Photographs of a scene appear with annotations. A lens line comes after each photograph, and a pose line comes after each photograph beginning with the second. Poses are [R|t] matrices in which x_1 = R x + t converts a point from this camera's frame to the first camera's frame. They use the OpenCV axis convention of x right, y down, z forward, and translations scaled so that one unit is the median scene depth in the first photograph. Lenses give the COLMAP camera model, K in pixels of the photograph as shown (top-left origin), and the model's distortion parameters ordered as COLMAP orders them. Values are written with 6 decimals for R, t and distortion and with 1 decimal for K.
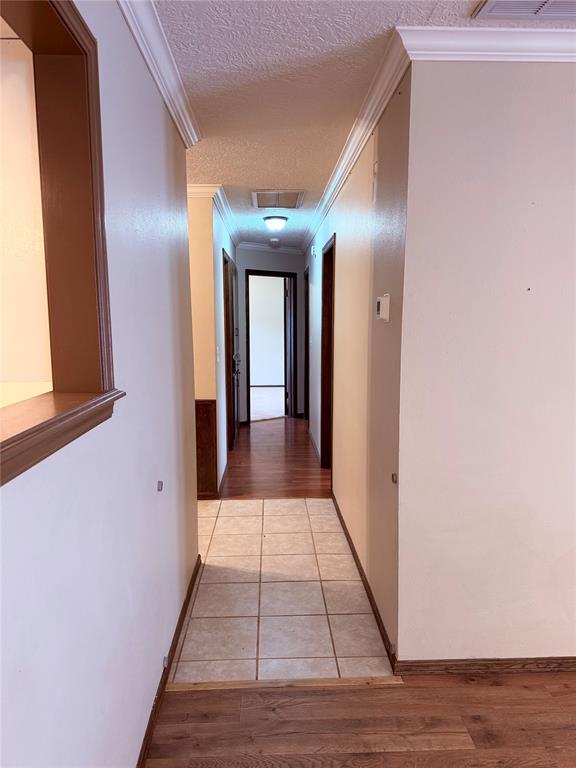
lens RADIAL K [[553.0, 0, 288.4], [0, 553.0, 384.9], [0, 0, 1]] dist [0.069065, -0.033831]
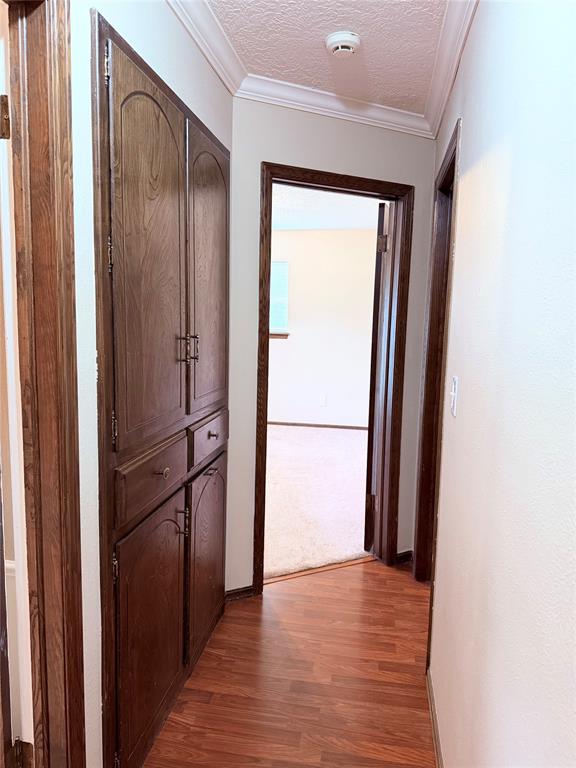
lens RADIAL K [[553.0, 0, 287.0], [0, 553.0, 382.1], [0, 0, 1]] dist [0.069065, -0.033831]
pose [[0.975934, 0.051123, -0.211991, 0.018177], [-0.051138, 0.998677, 0.005418, -0.066659], [0.211987, 0.005553, 0.977257, 0.606460]]
